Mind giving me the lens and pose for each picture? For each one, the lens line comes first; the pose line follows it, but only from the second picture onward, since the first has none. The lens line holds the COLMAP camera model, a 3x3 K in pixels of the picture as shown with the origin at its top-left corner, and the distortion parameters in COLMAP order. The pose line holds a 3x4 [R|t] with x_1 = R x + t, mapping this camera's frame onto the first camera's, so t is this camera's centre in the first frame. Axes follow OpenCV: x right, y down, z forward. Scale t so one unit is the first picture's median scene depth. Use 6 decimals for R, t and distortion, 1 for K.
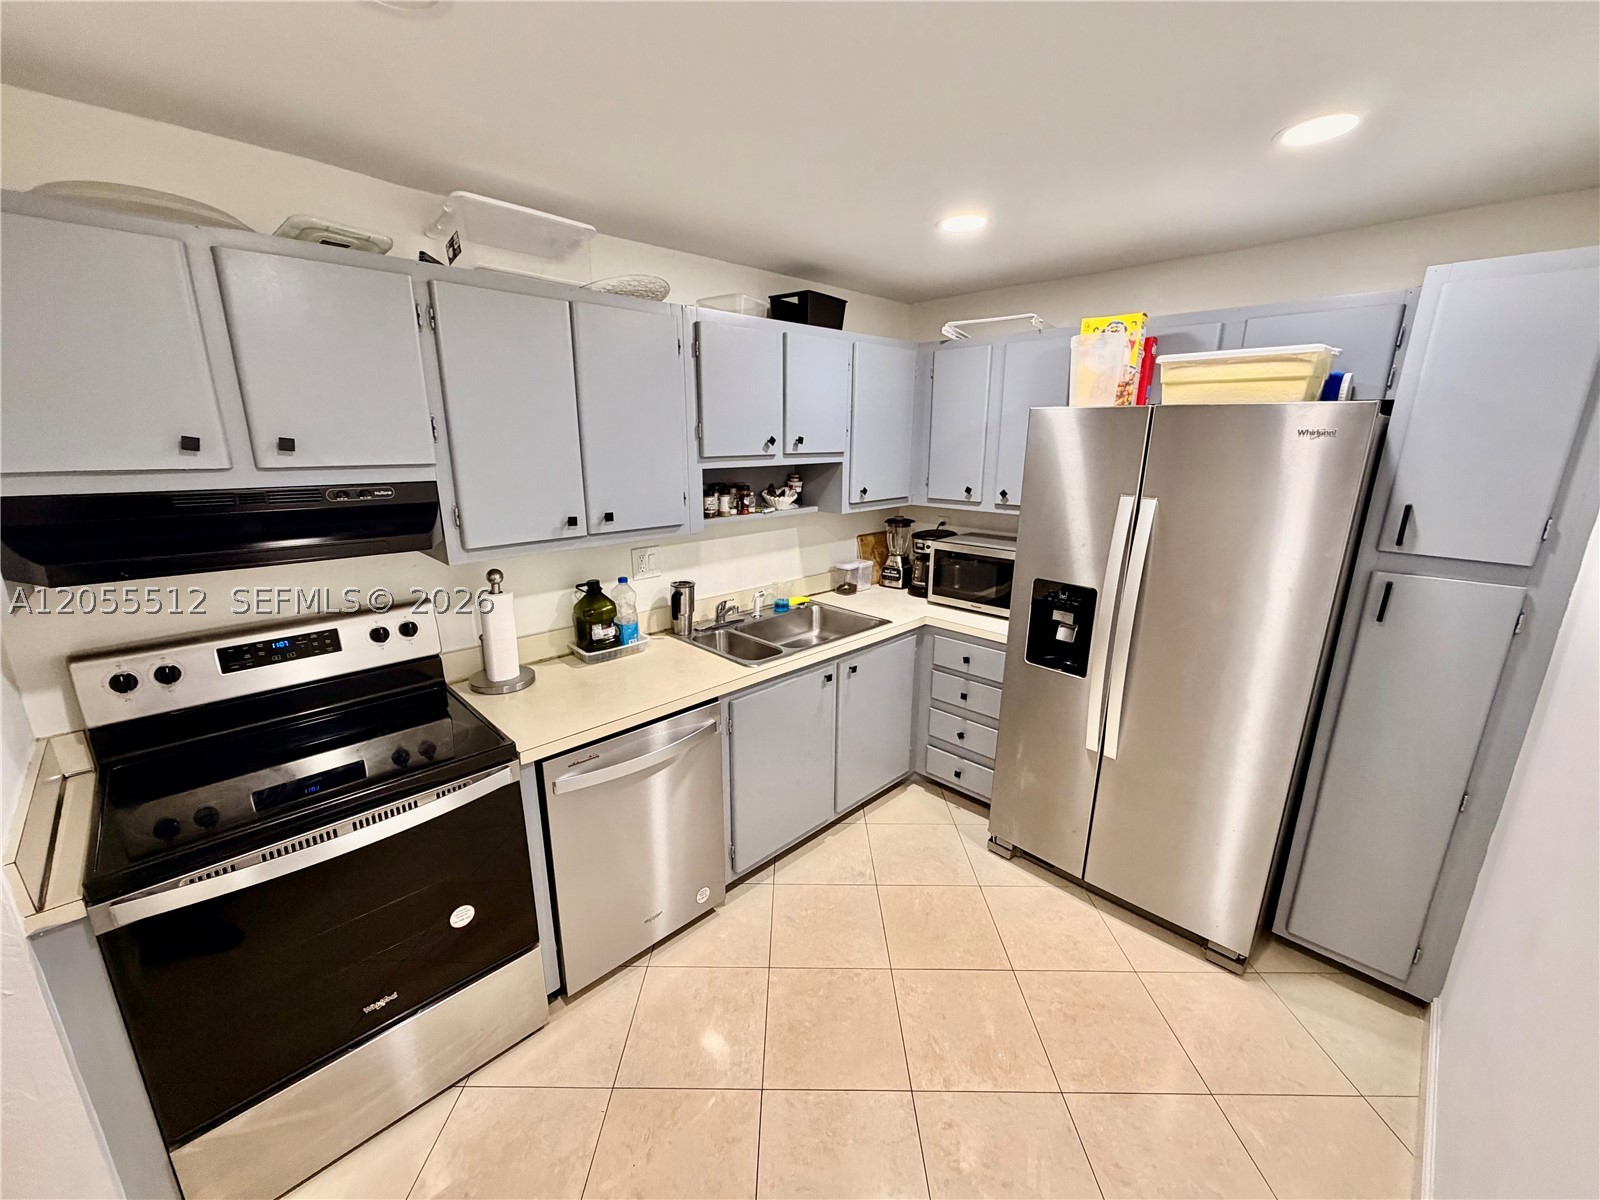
lens RADIAL K [[639.0, 0, 796.2], [0, 639.0, 601.2], [0, 0, 1]] dist [-0.002860, 0.000476]
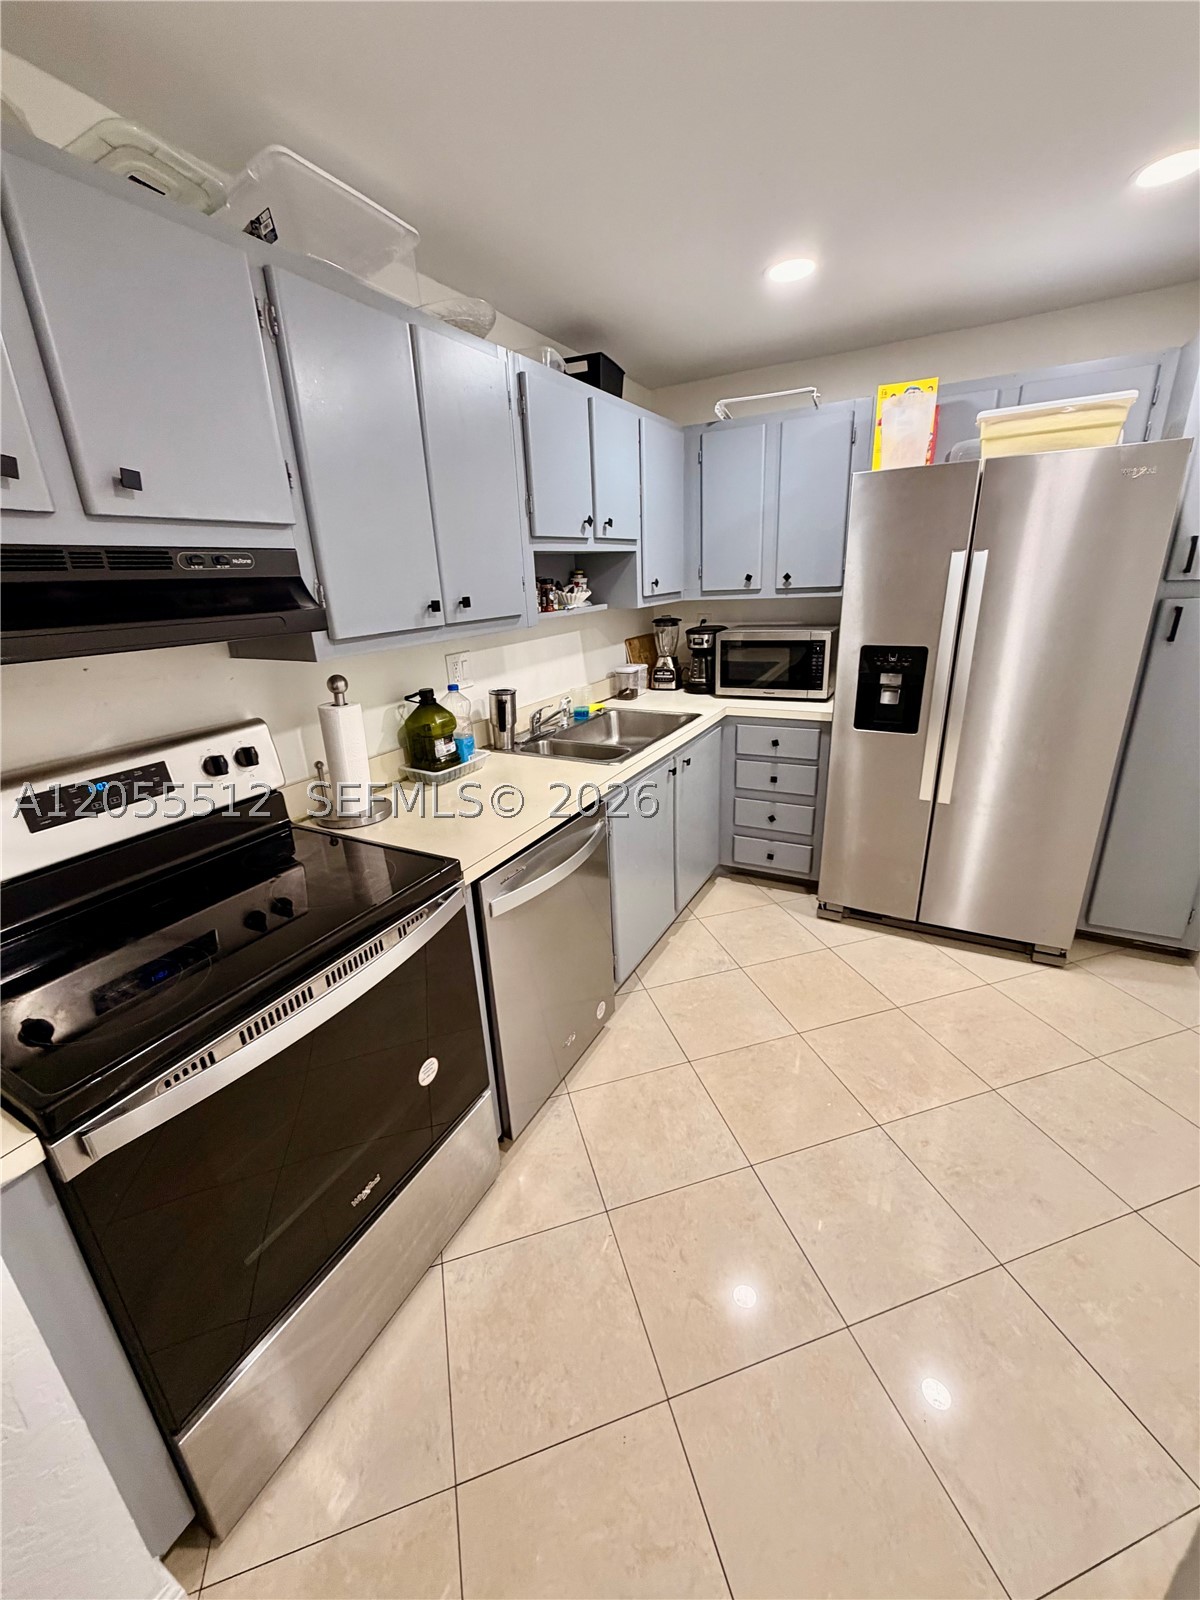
lens RADIAL K [[639.0, 0, 600.8], [0, 639.0, 795.4], [0, 0, 1]] dist [-0.002860, 0.000476]
pose [[0.955657, -0.140957, 0.258555, -0.366447], [0.122326, 0.988681, 0.086868, 0.068665], [-0.267873, -0.051388, 0.962083, 0.115637]]
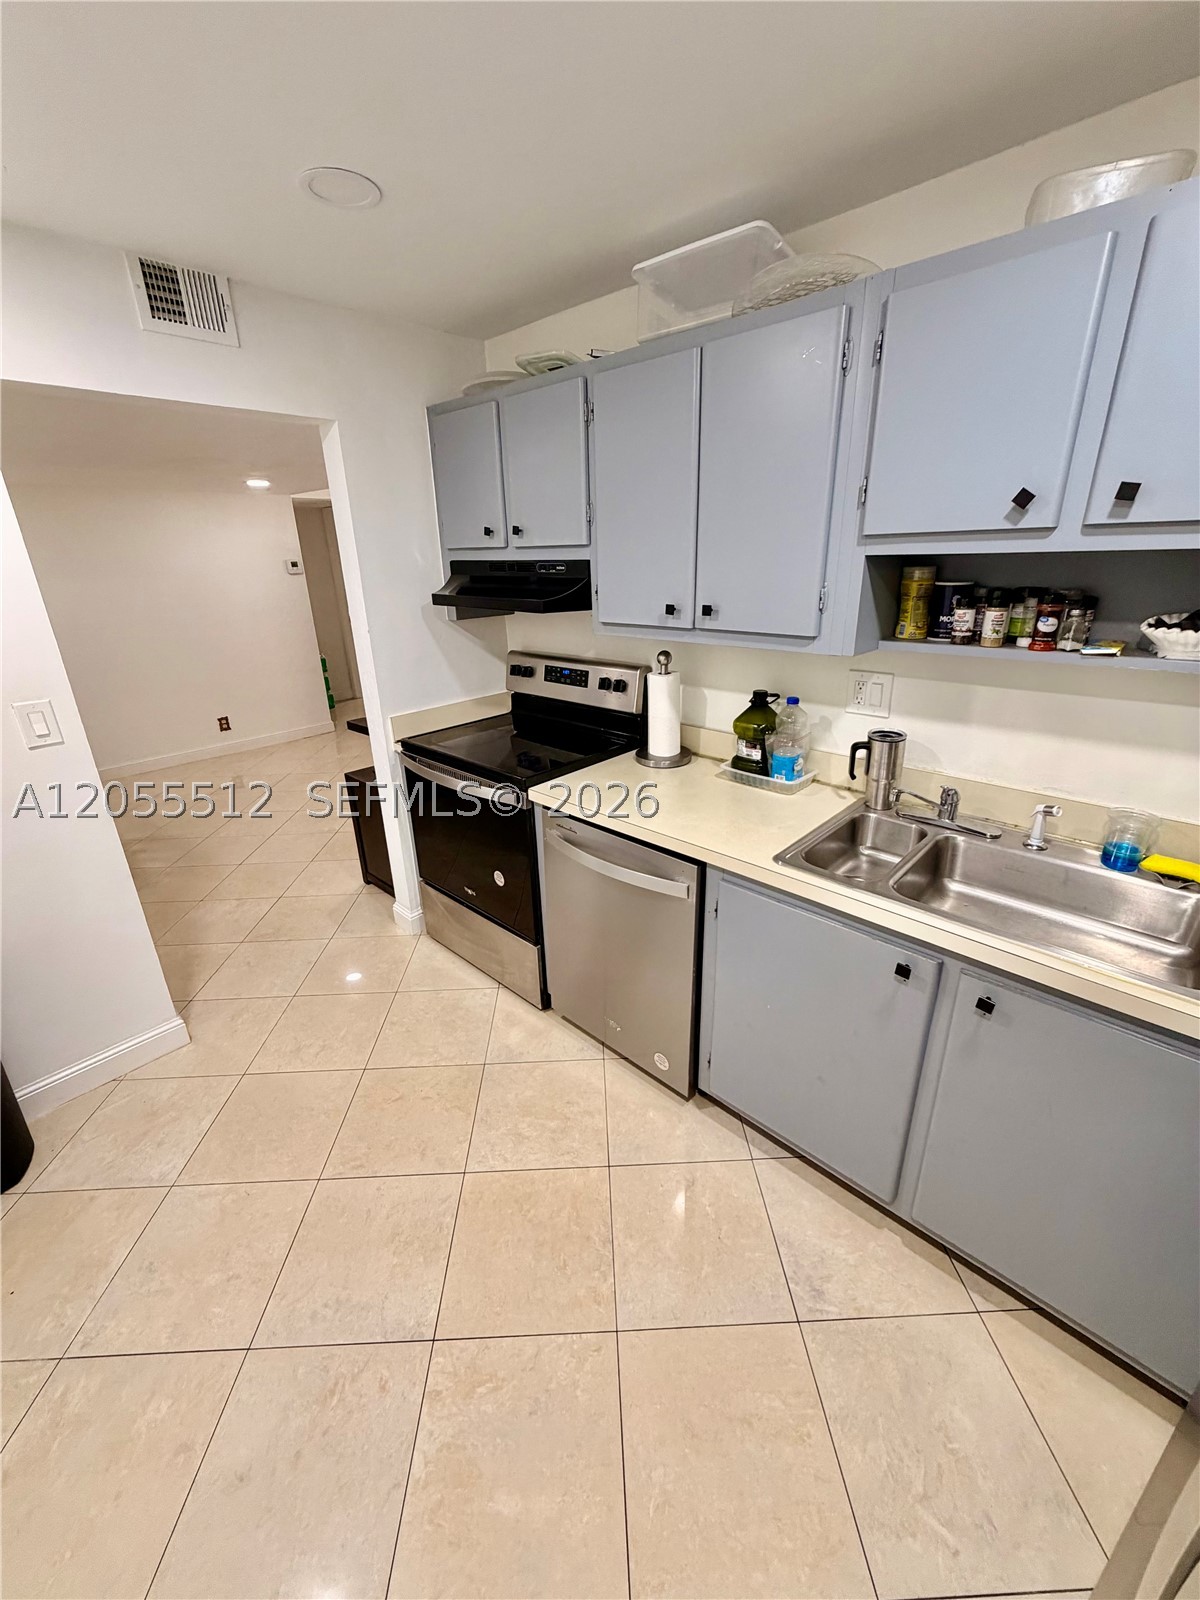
lens RADIAL K [[639.0, 0, 598.0], [0, 639.0, 794.6], [0, 0, 1]] dist [-0.002860, 0.000476]
pose [[0.029614, 0.351001, -0.935907, 0.573999], [-0.230040, 0.913577, 0.335348, -0.155216], [0.972731, 0.205365, 0.107799, 0.792363]]
